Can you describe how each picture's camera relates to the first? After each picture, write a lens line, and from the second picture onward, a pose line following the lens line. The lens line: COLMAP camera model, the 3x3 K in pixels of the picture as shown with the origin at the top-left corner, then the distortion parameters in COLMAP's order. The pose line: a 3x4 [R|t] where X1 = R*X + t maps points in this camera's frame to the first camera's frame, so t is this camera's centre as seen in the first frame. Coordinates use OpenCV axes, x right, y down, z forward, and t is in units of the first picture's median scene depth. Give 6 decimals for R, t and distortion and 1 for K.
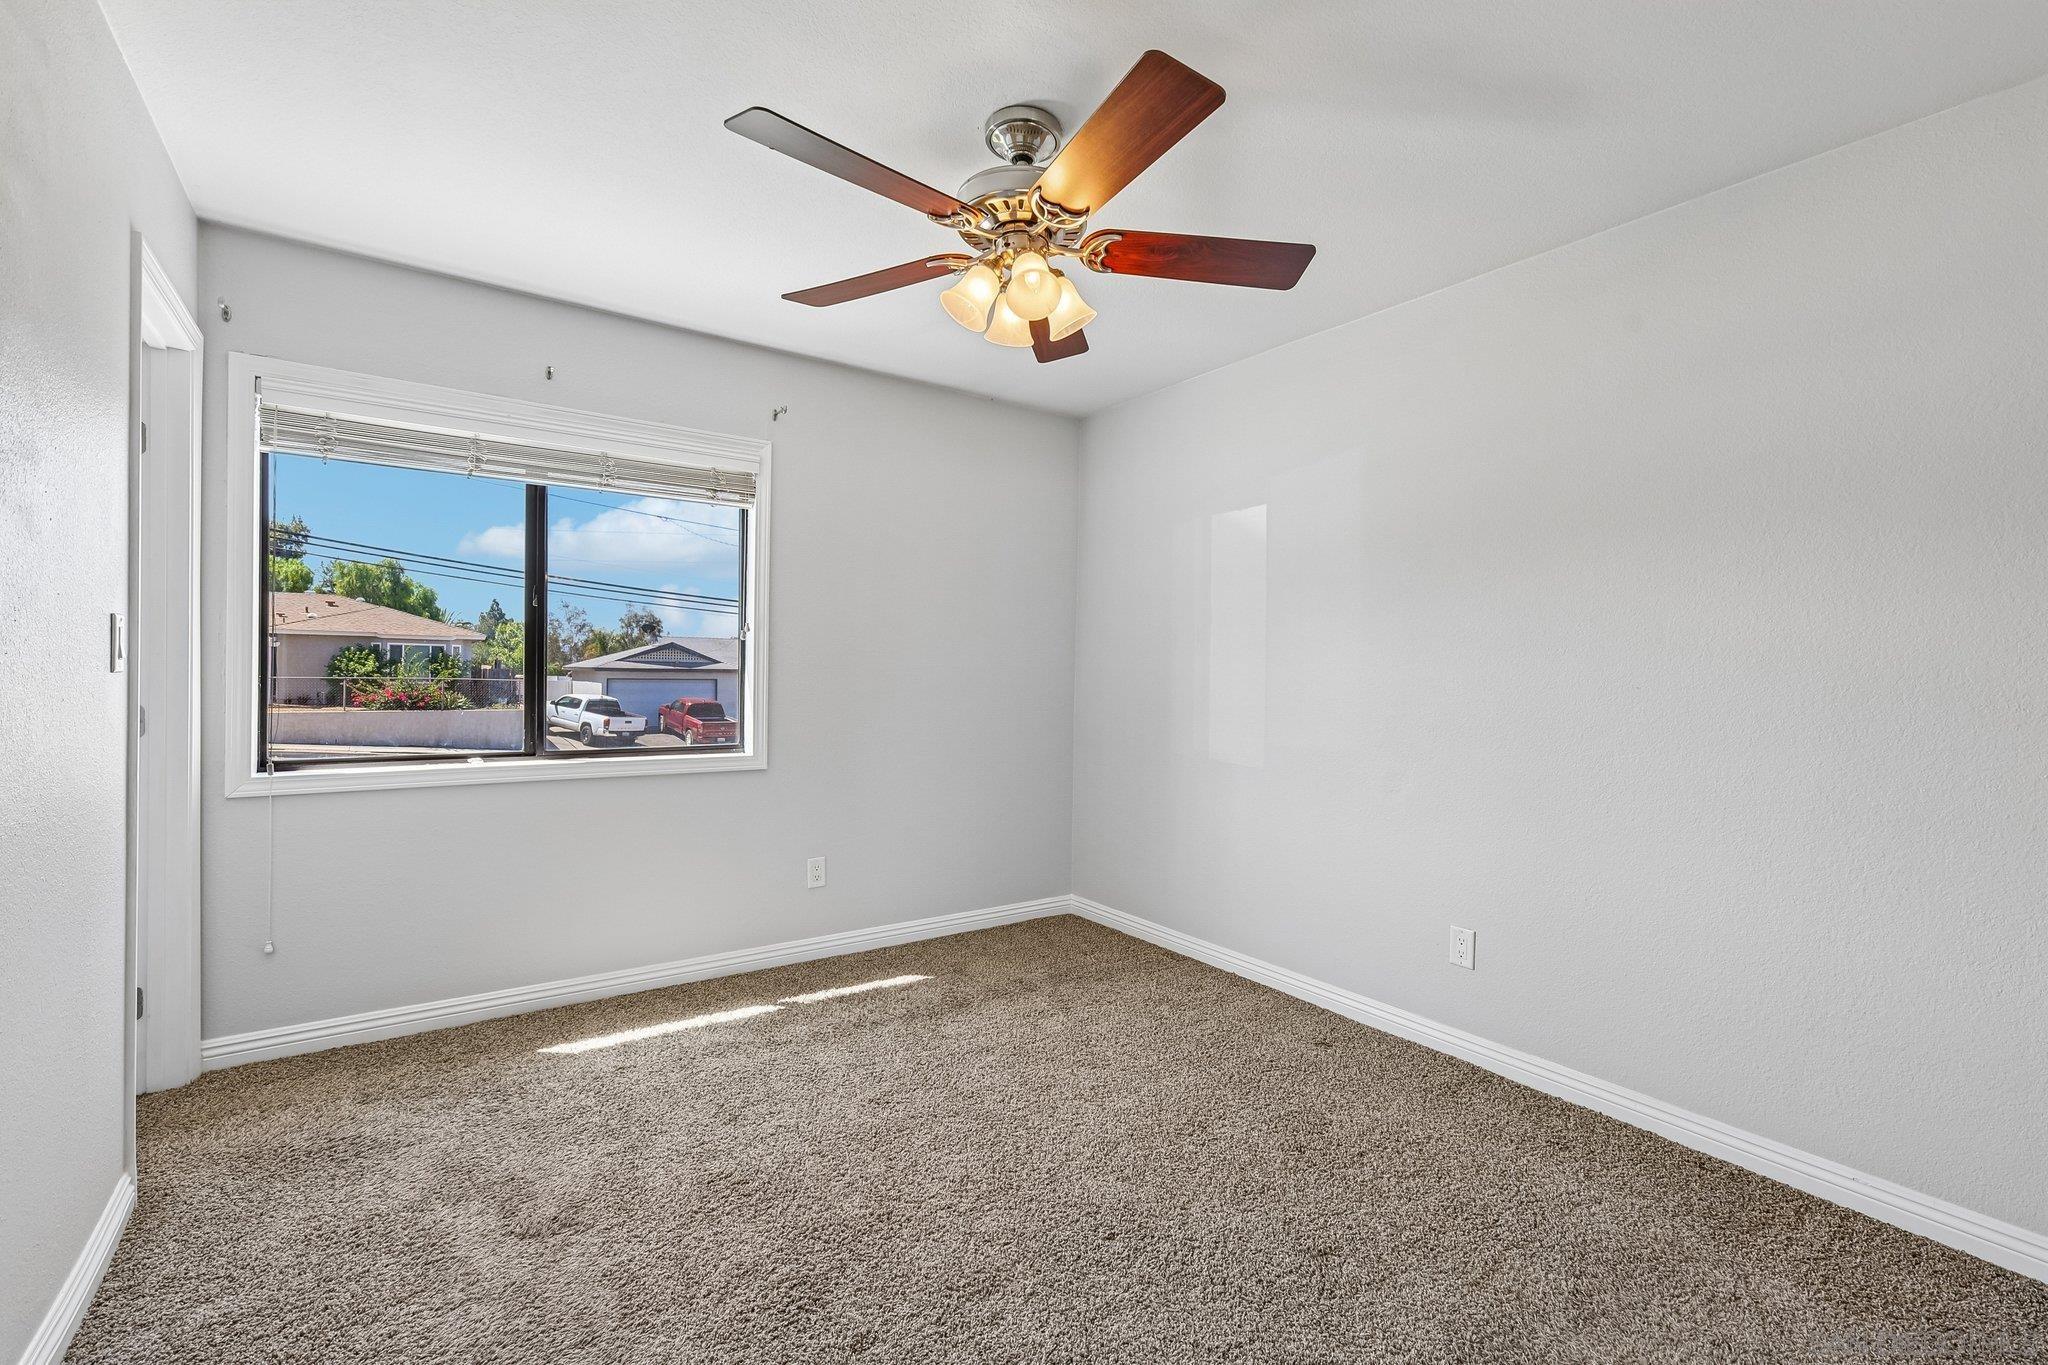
lens RADIAL K [[884.0, 0, 1027.6], [0, 884.0, 676.9], [0, 0, 1]] dist [0.002413, -0.000369]
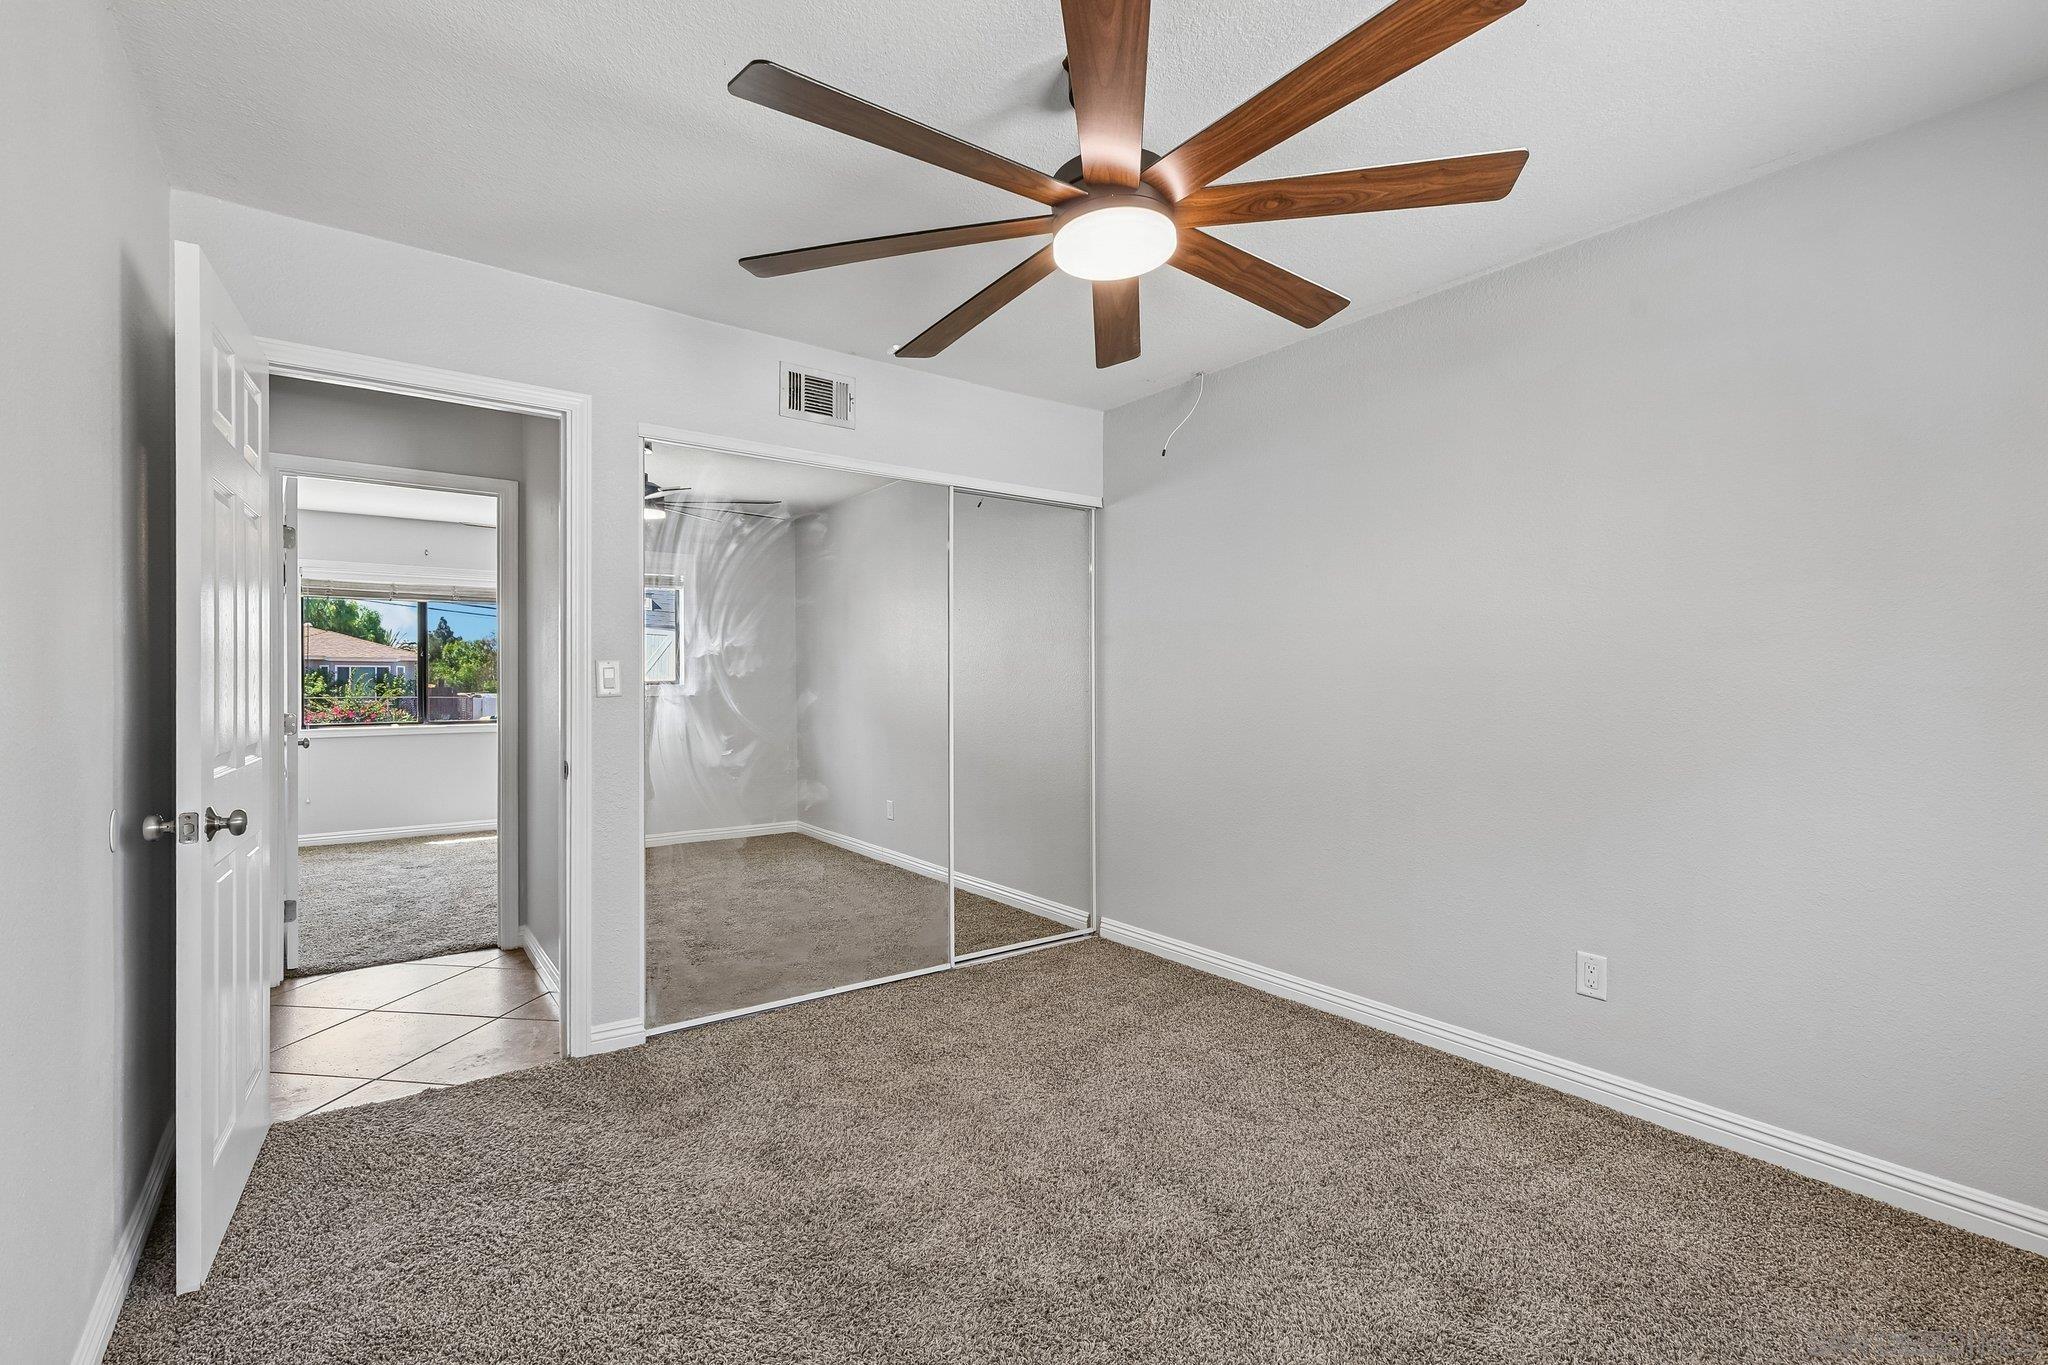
lens RADIAL K [[884.0, 0, 1027.6], [0, 884.0, 676.9], [0, 0, 1]] dist [0.002413, -0.000369]
pose [[0.998963, -0.020382, 0.040717, 0.081194], [0.020732, 0.999752, -0.008176, 0.002230], [-0.040540, 0.009012, 0.999137, -0.119531]]
